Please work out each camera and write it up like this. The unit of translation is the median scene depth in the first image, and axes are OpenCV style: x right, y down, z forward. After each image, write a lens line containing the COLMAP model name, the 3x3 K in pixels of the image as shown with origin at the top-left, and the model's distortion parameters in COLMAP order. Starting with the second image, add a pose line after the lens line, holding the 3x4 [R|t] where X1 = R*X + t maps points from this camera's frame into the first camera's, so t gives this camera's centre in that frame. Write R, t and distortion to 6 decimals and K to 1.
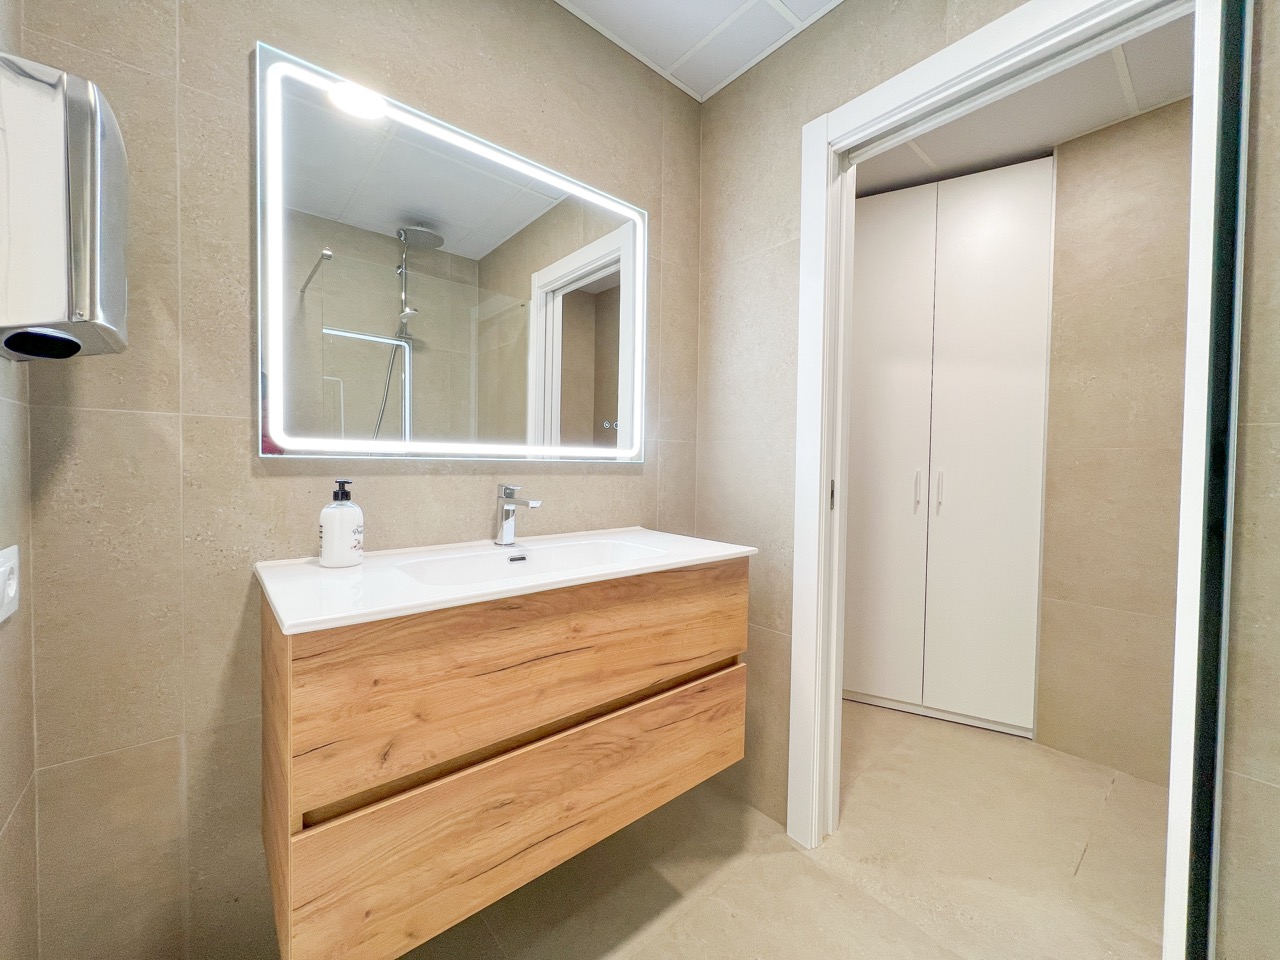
lens RADIAL K [[510.6, 0, 640.0], [0, 510.6, 480.0], [0, 0, 1]] dist [-0.000754, -0.000343]
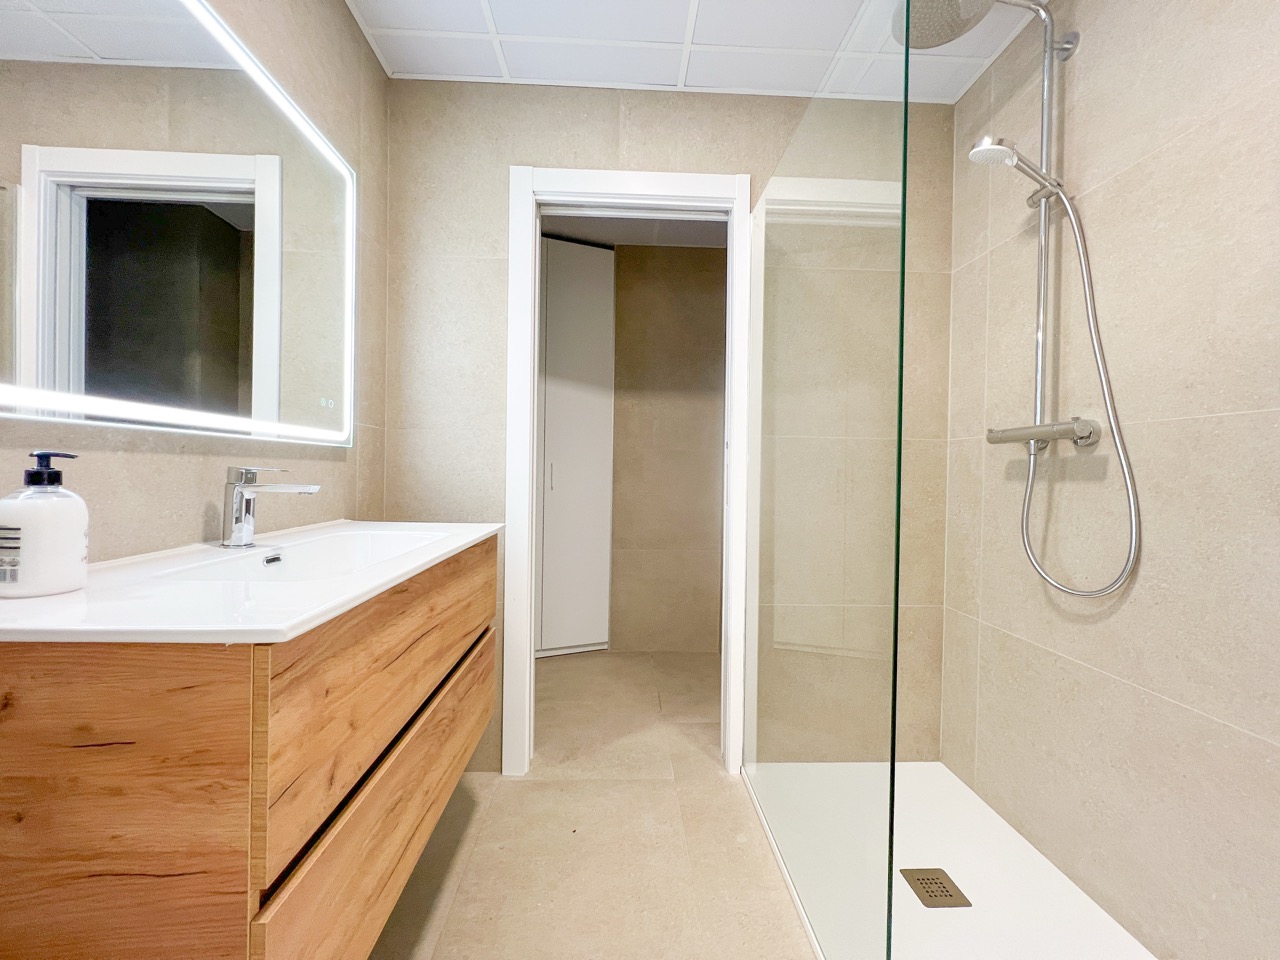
lens RADIAL K [[508.0, 0, 640.0], [0, 508.0, 480.0], [0, 0, 1]] dist [0.000723, 0.000386]
pose [[0.617455, -0.016524, 0.786432, -0.507449], [0.017137, 0.999825, 0.007553, 0.033300], [-0.786419, 0.008813, 0.617630, 0.054323]]
